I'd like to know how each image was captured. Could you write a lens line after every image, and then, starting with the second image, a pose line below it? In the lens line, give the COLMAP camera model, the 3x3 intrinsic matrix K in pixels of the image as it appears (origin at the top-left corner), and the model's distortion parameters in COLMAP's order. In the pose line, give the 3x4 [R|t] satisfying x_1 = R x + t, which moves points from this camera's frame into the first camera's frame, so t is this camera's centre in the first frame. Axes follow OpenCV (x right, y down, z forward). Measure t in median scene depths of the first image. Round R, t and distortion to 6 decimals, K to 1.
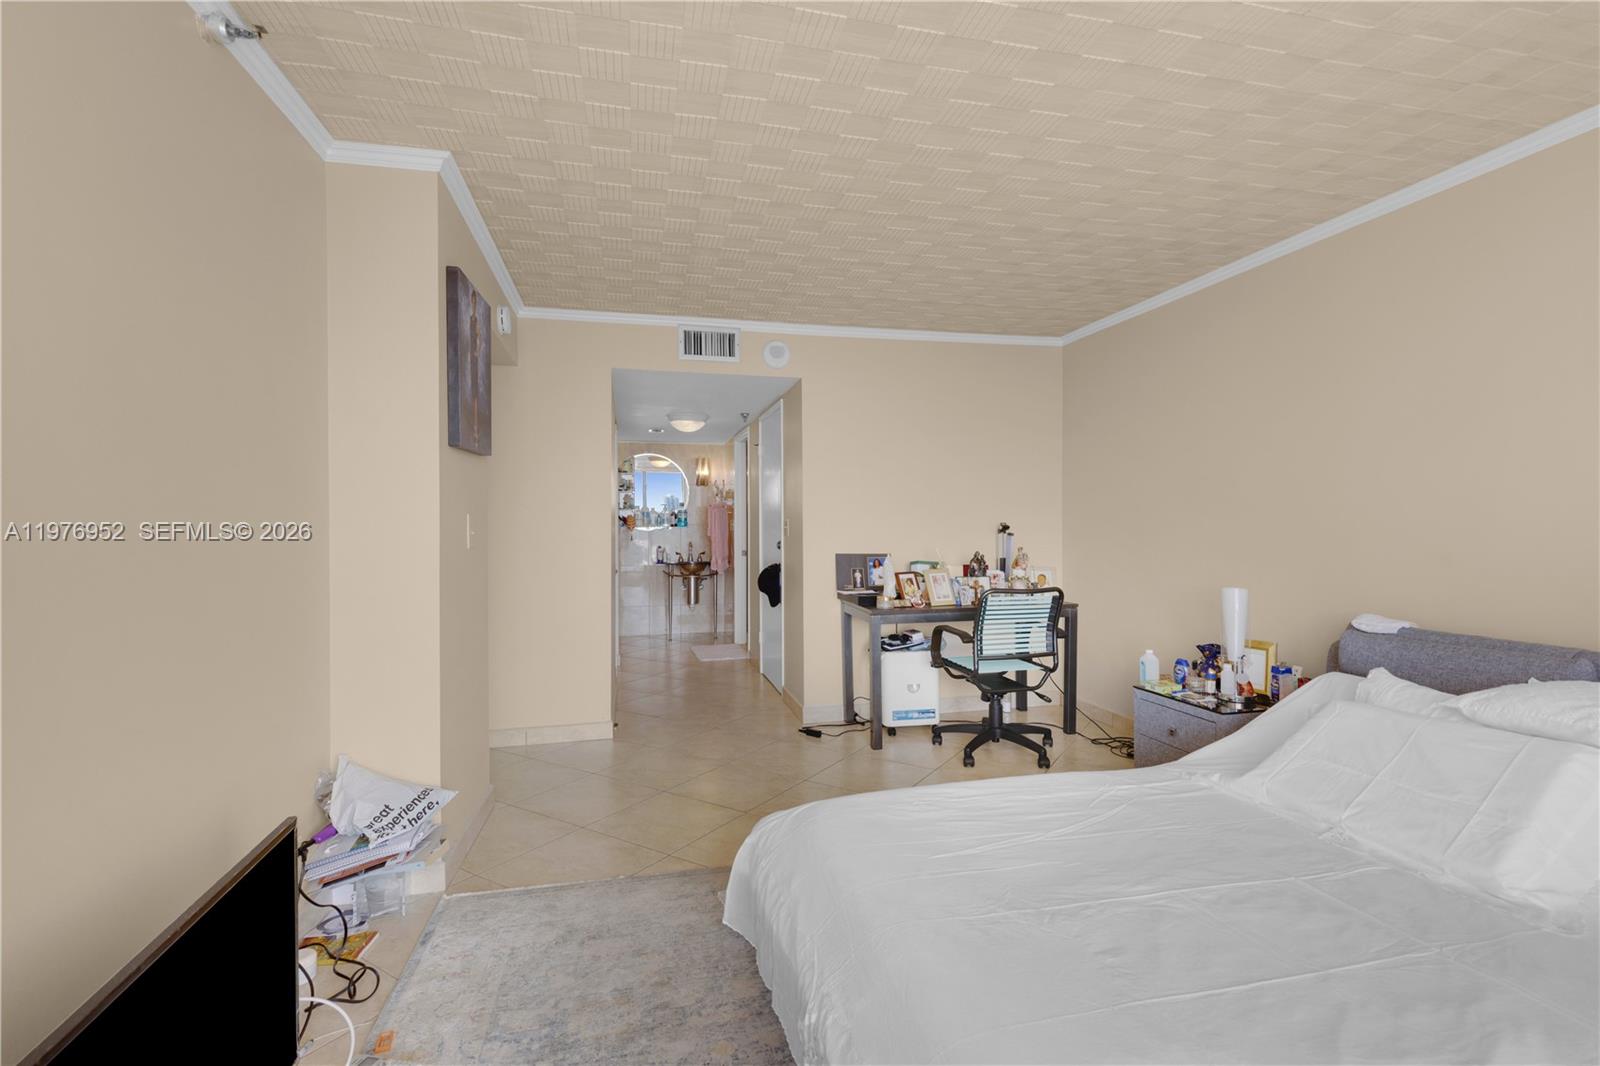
lens RADIAL K [[723.2, 0, 802.6], [0, 723.2, 527.7], [0, 0, 1]] dist [0.005210, 0.000294]
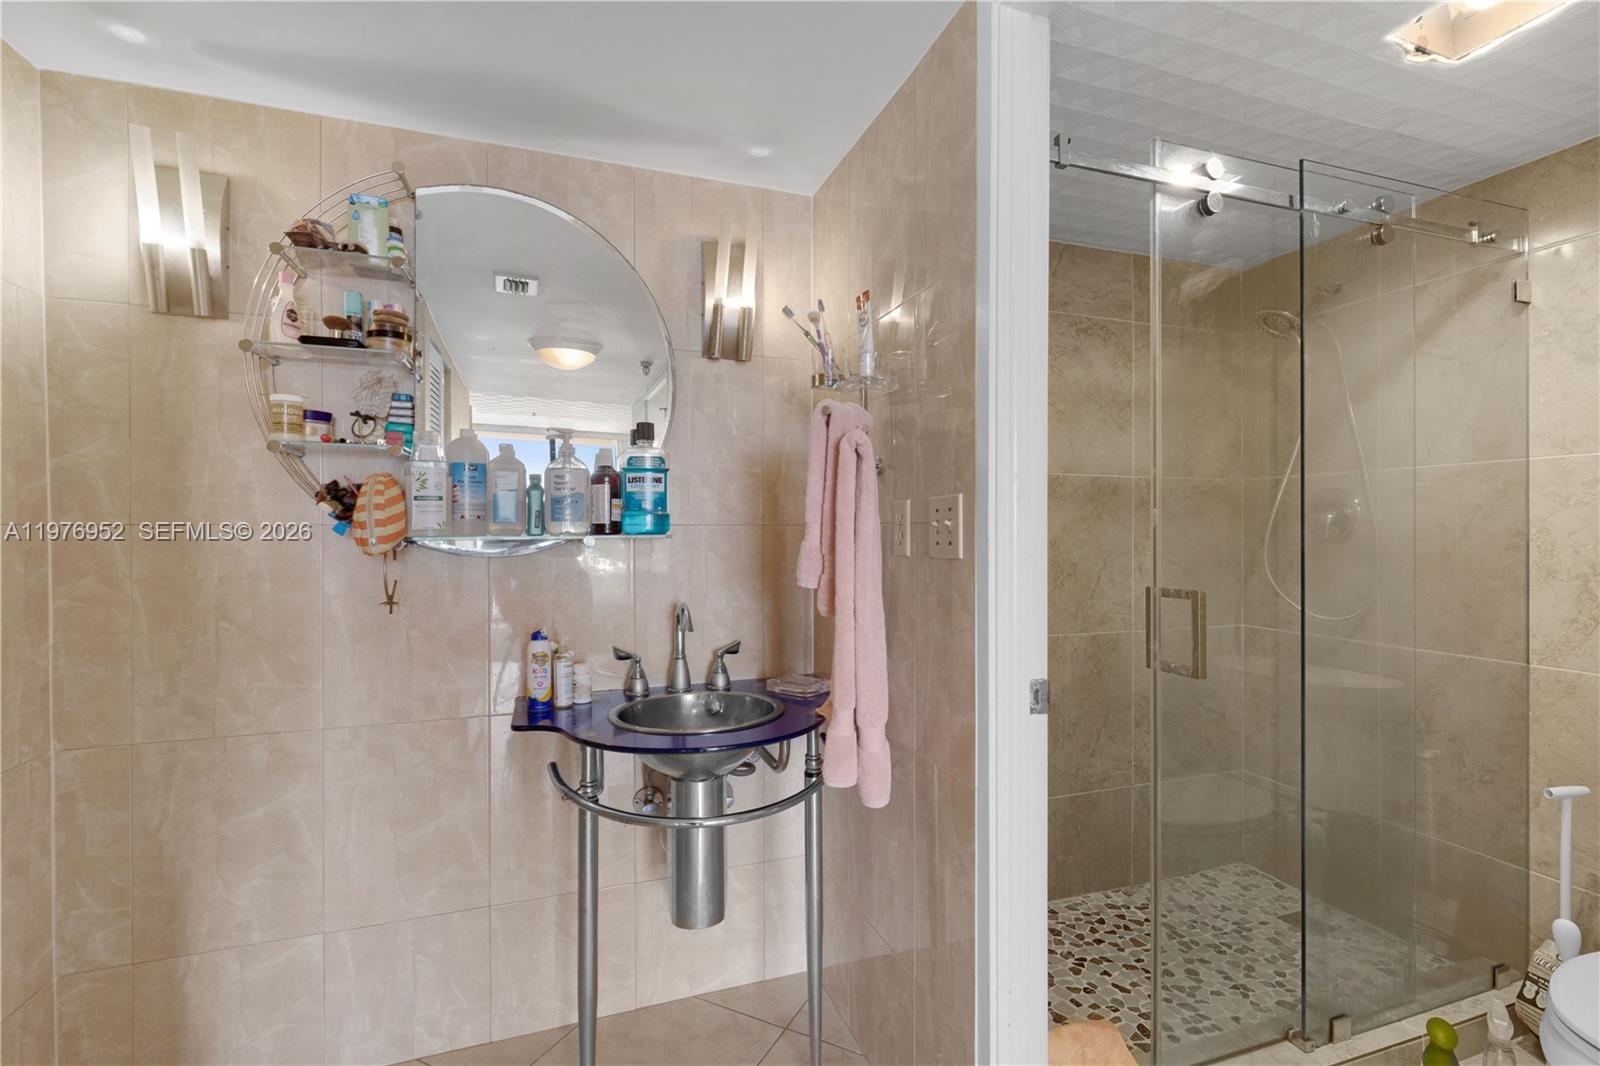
lens RADIAL K [[723.2, 0, 802.6], [0, 723.2, 527.7], [0, 0, 1]] dist [0.005210, 0.000294]
pose [[0.994193, 0.006759, 0.107399, -0.142092], [-0.006027, 0.999956, -0.007137, -0.002168], [-0.107442, 0.006448, 0.994190, 0.775496]]
